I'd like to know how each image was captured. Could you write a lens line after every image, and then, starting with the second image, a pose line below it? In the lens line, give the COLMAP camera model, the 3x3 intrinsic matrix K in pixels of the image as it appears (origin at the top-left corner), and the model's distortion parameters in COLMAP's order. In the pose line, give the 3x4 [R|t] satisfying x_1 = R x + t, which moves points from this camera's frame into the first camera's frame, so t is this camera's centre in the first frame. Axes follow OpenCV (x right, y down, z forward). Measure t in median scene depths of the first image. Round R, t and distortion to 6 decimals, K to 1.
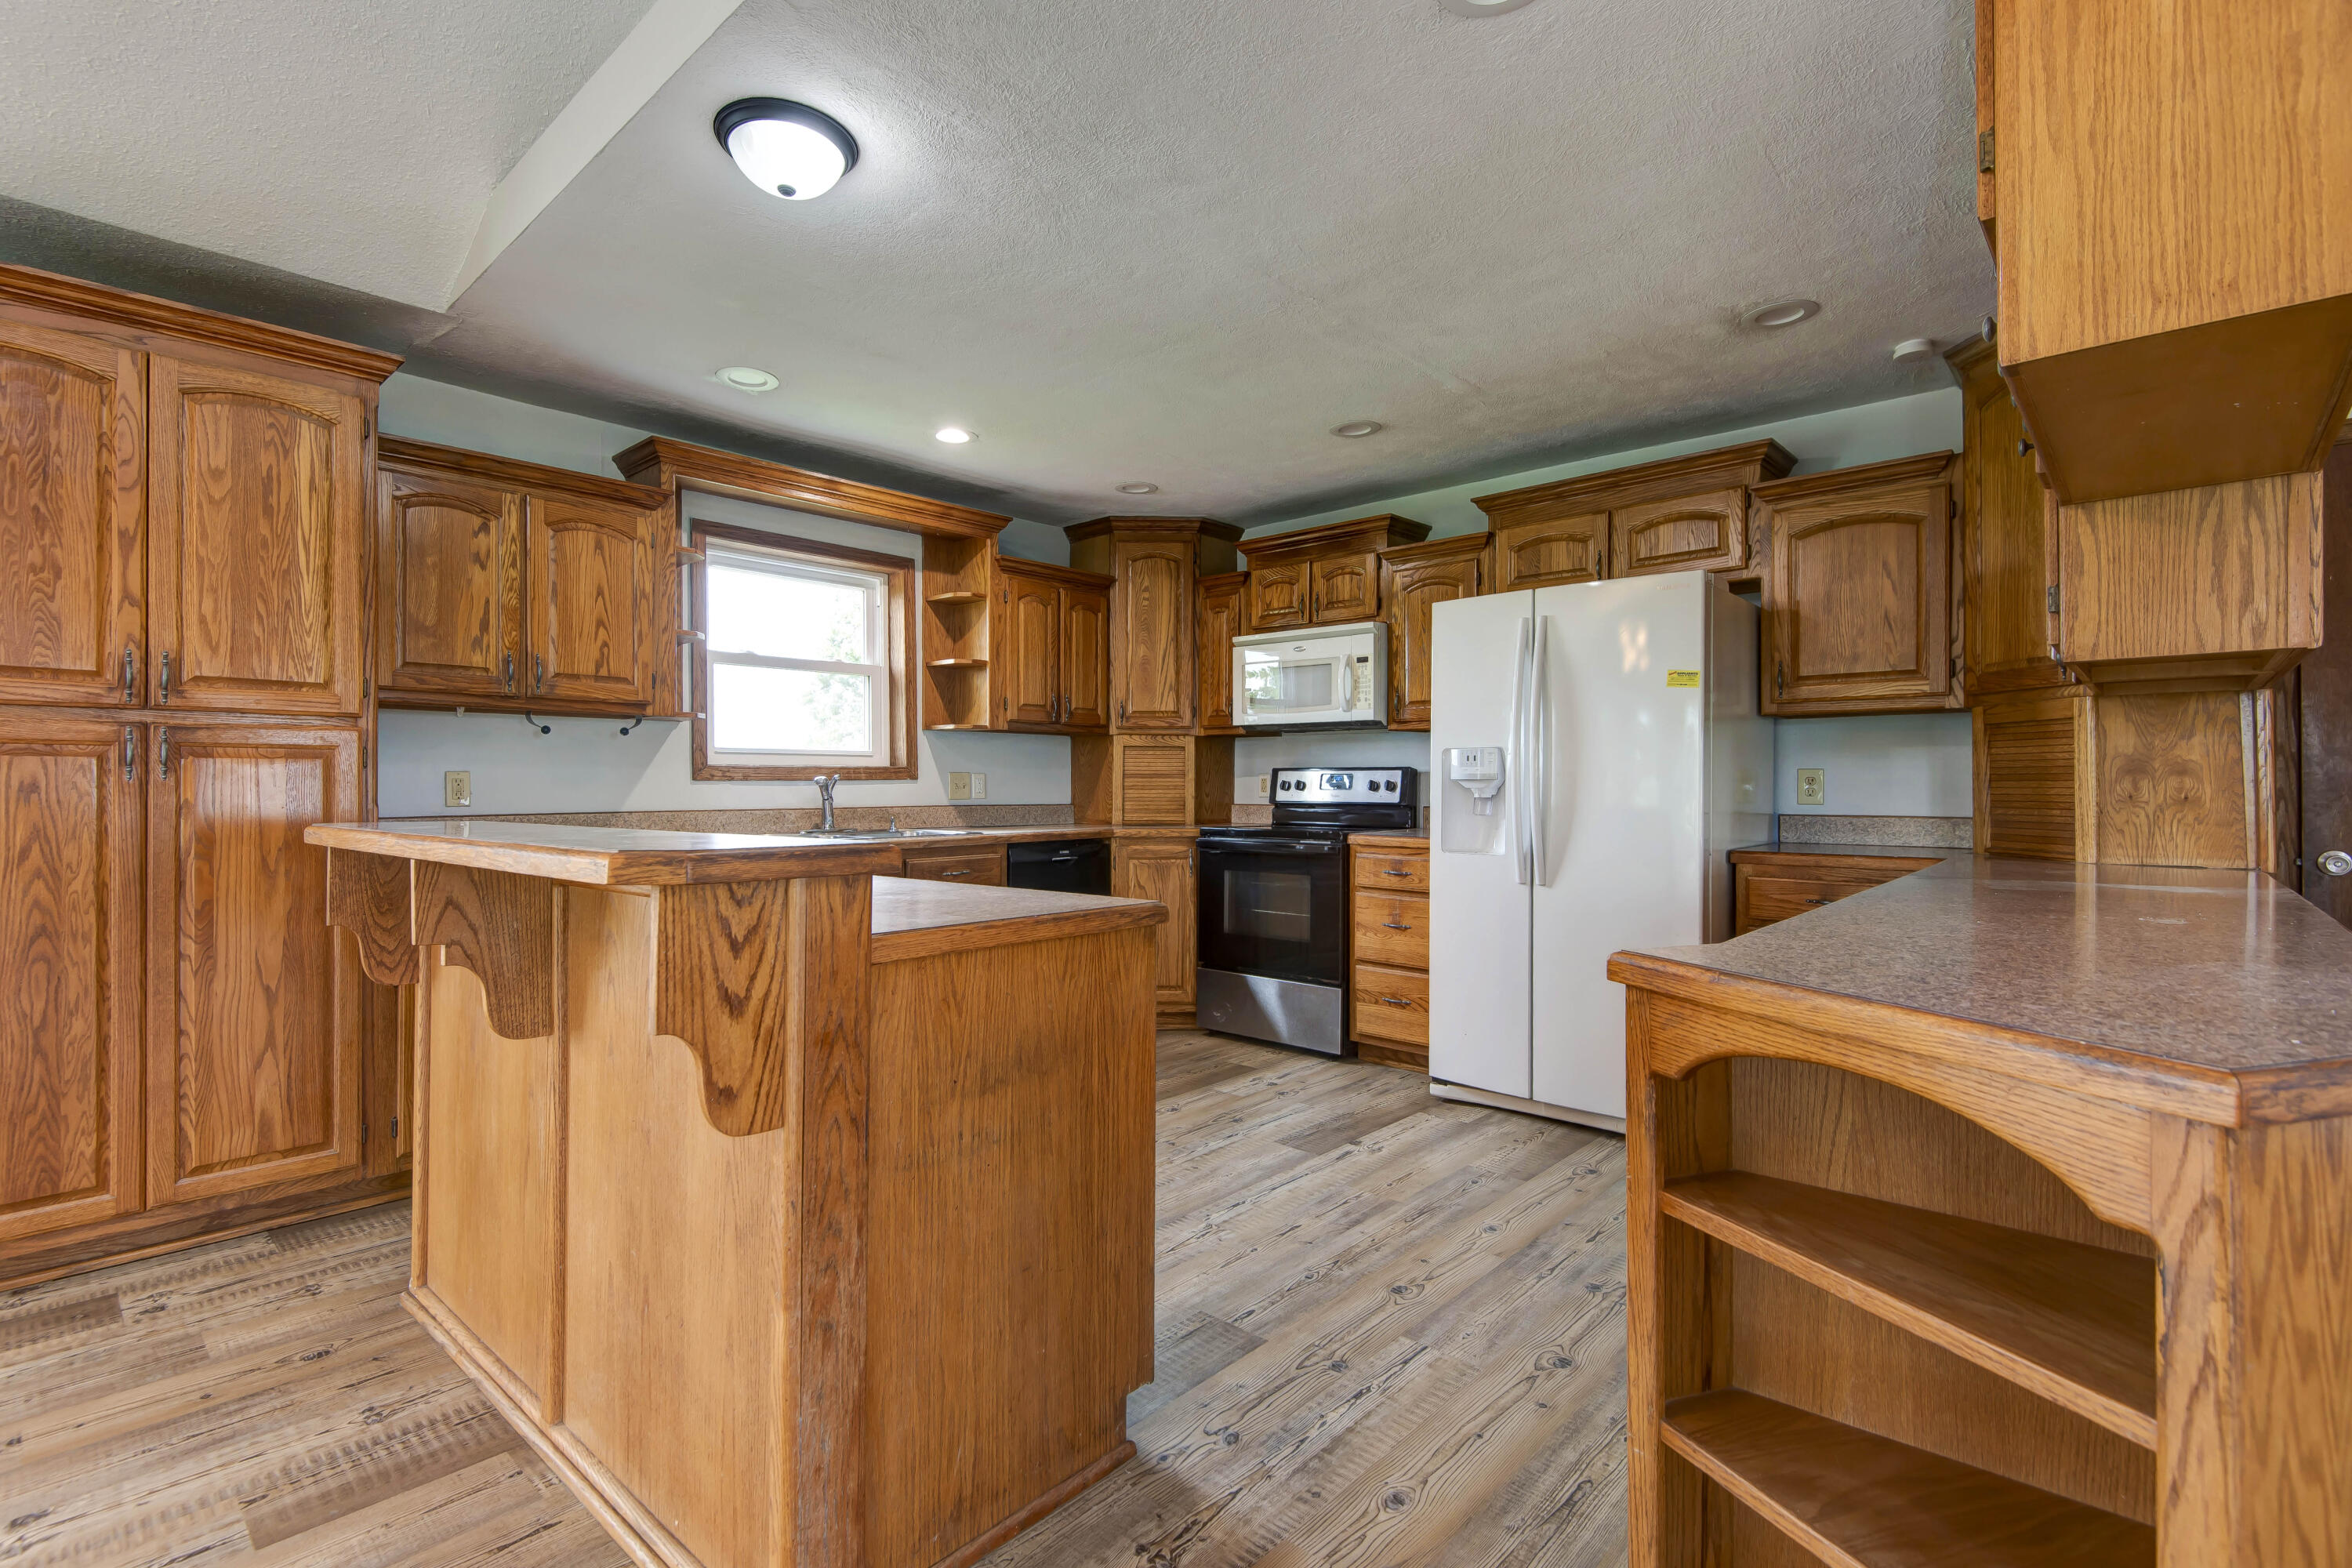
lens RADIAL K [[1378.4, 0, 1130.2], [0, 1378.4, 790.2], [0, 0, 1]] dist [0.003961, 0.000543]
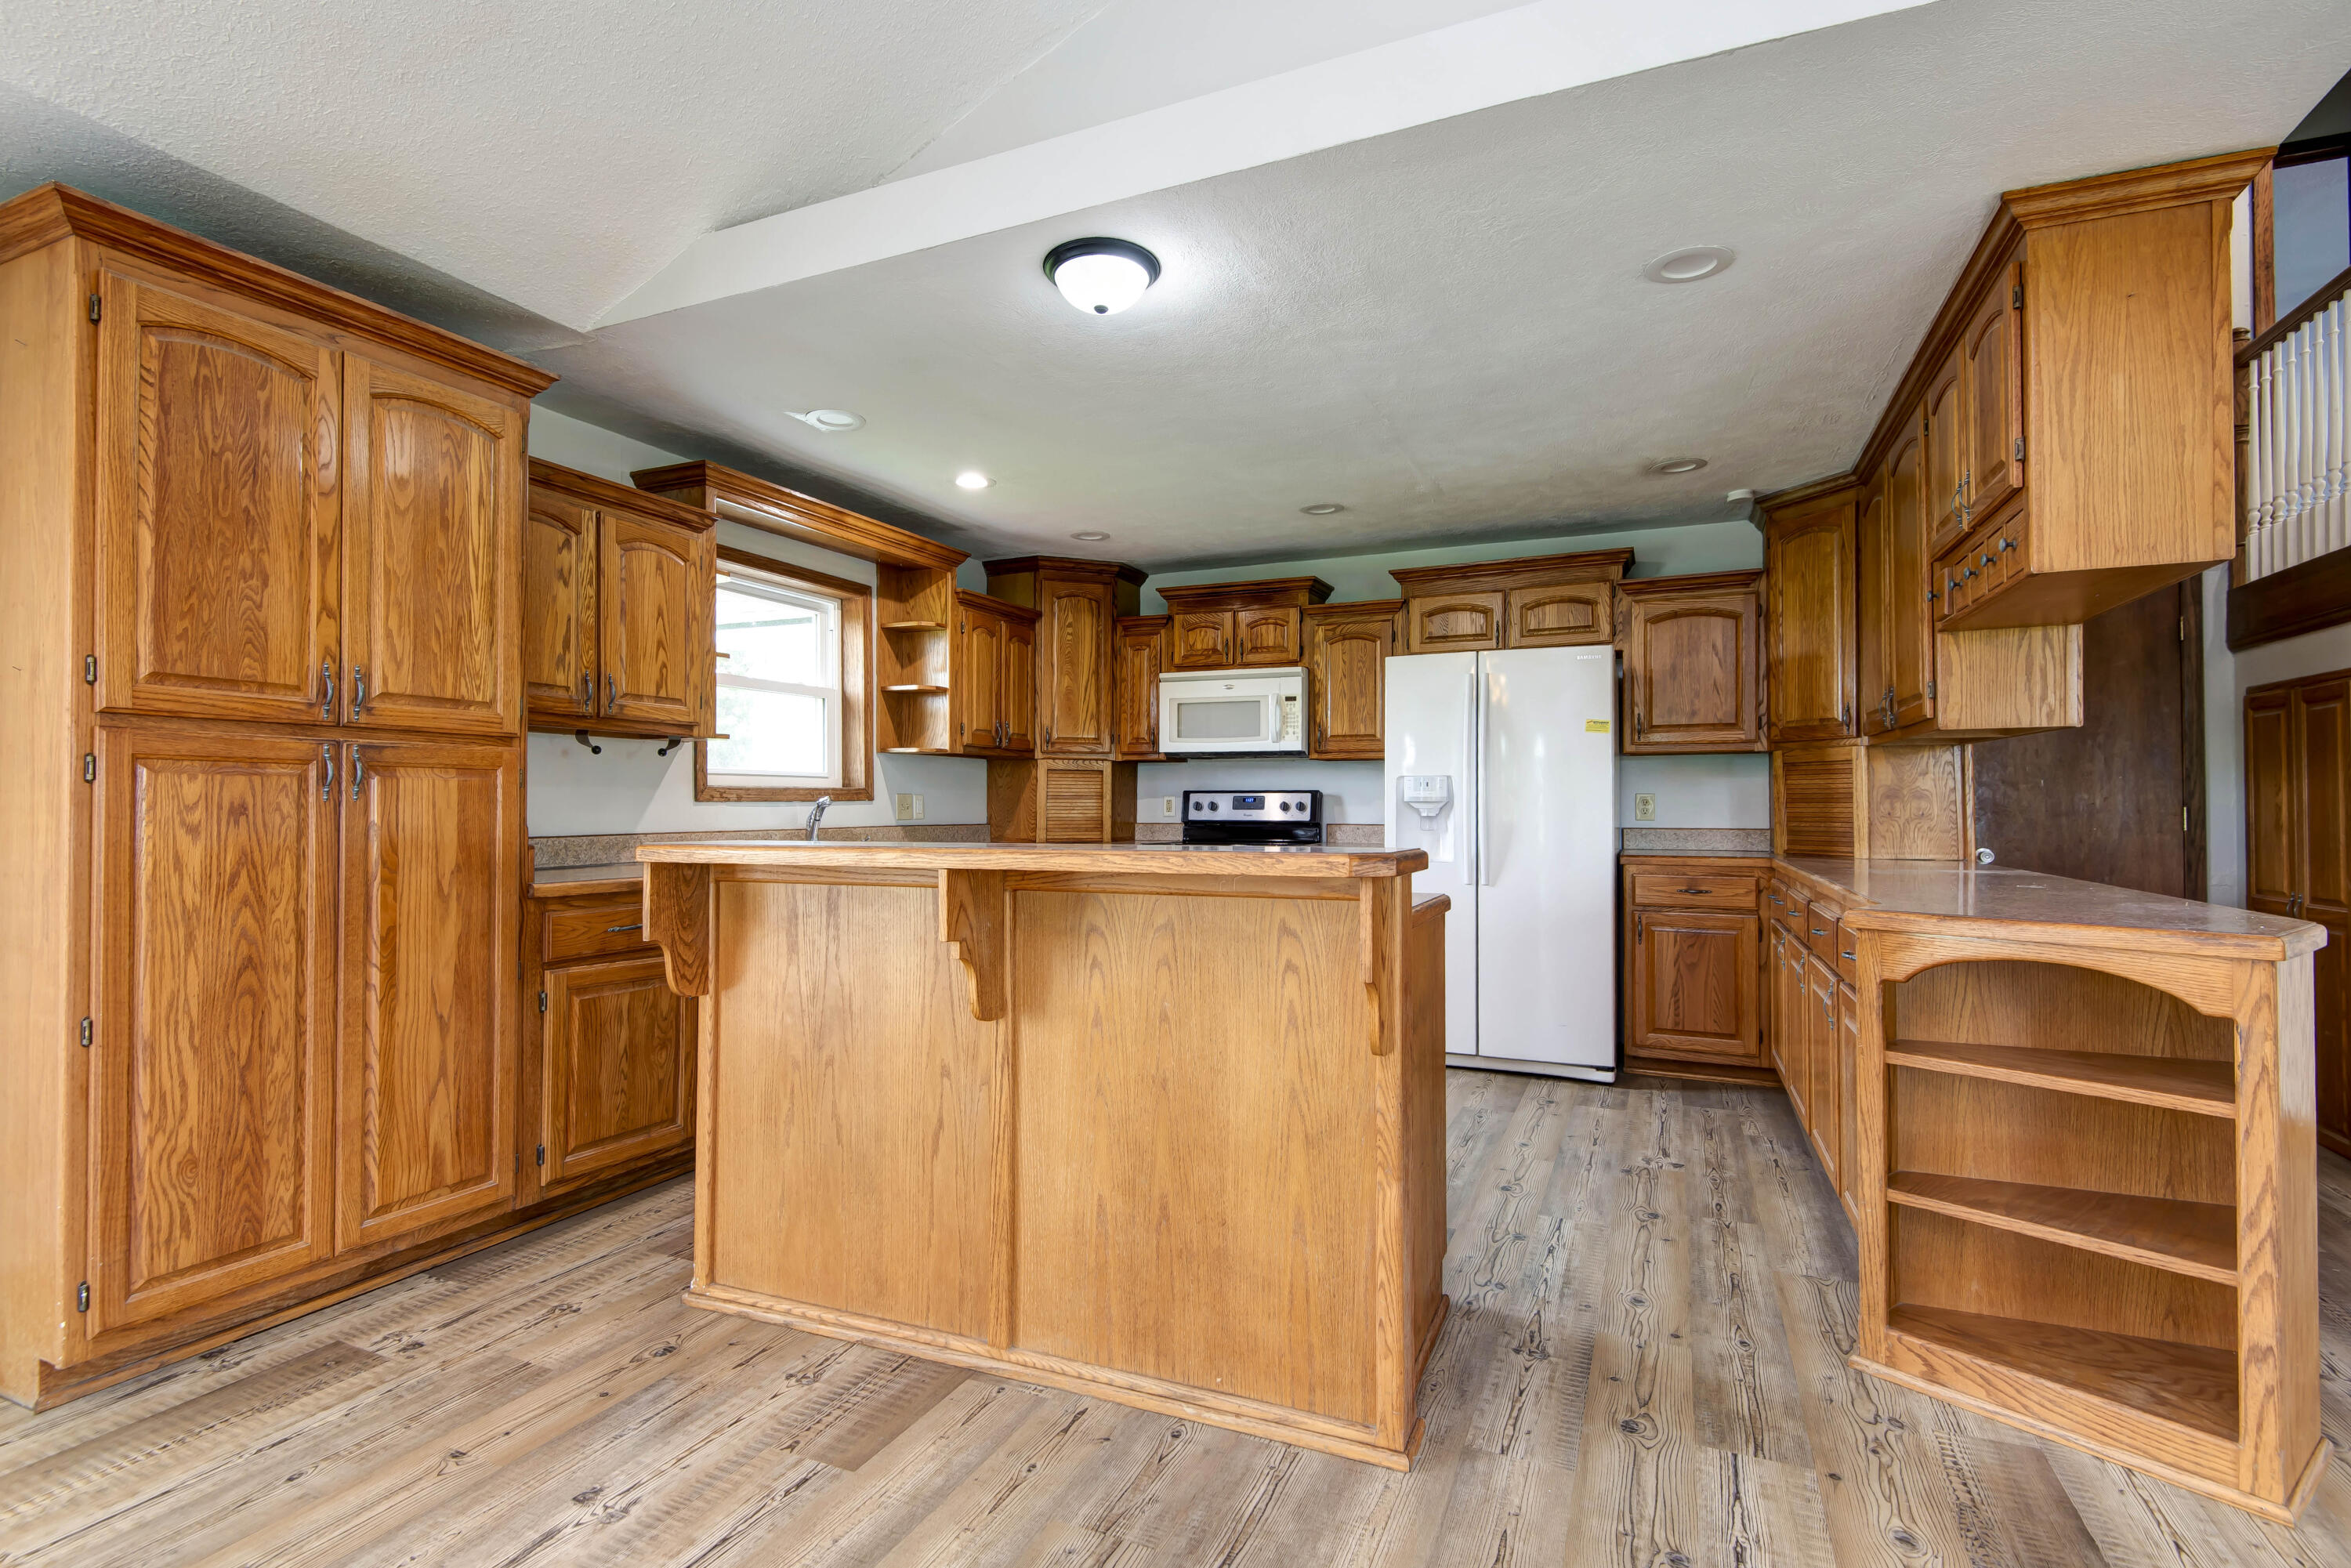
lens RADIAL K [[1365.2, 0, 1324.6], [0, 1365.2, 787.4], [0, 0, 1]] dist [0.008589, 0.001064]
pose [[0.919330, 0.005384, 0.393450, -0.341735], [0.001300, 0.999859, -0.016720, 0.000011], [-0.393484, 0.015883, 0.919194, -0.099520]]
